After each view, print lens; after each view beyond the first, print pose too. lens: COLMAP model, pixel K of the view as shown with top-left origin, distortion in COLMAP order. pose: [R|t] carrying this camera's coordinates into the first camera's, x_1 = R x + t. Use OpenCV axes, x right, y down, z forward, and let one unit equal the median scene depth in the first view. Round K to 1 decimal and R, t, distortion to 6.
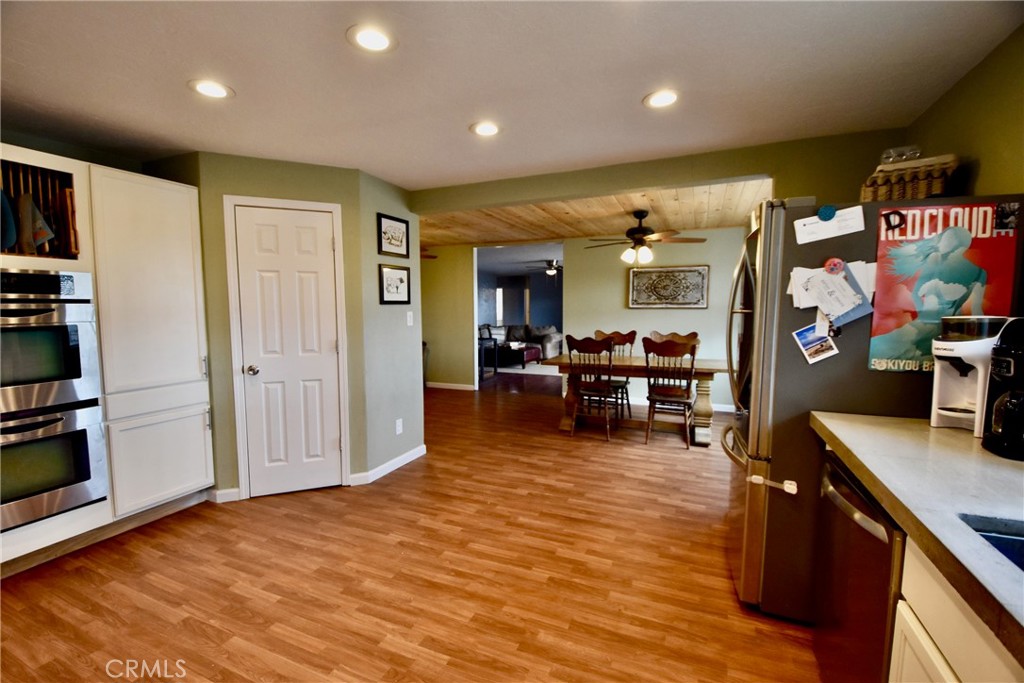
lens RADIAL K [[447.0, 0, 505.6], [0, 447.0, 344.5], [0, 0, 1]] dist [0.008116, -0.017291]
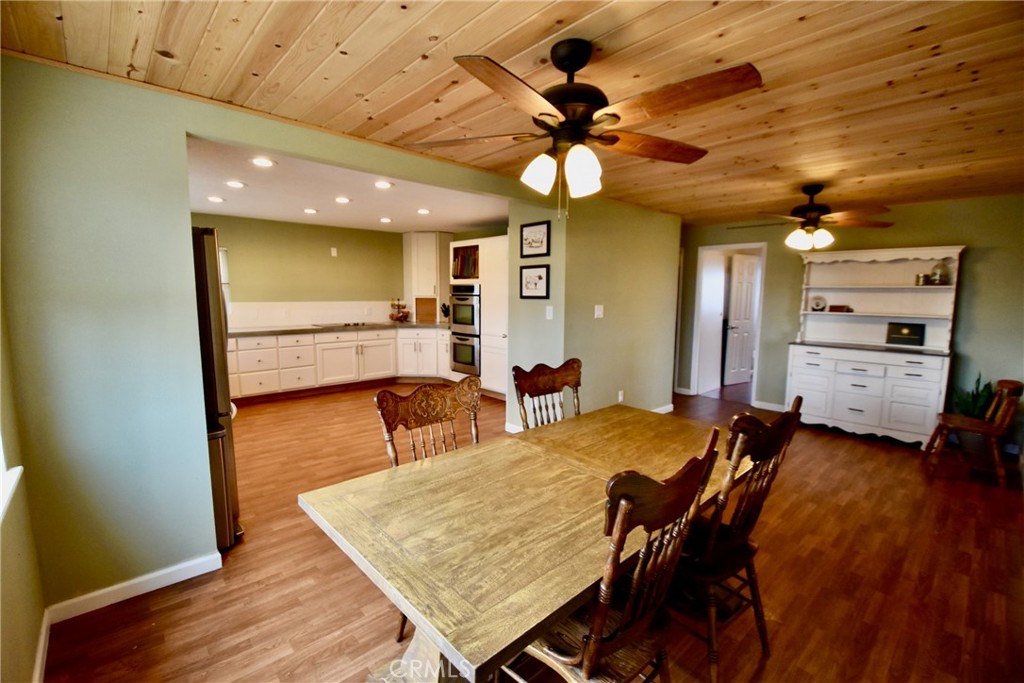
lens RADIAL K [[447.0, 0, 505.6], [0, 447.0, 344.5], [0, 0, 1]] dist [0.008116, -0.017291]
pose [[-0.411747, 0.105270, -0.905198, 0.879049], [-0.085946, 0.984392, 0.153574, -0.152165], [0.907236, 0.141032, -0.396273, 1.478100]]
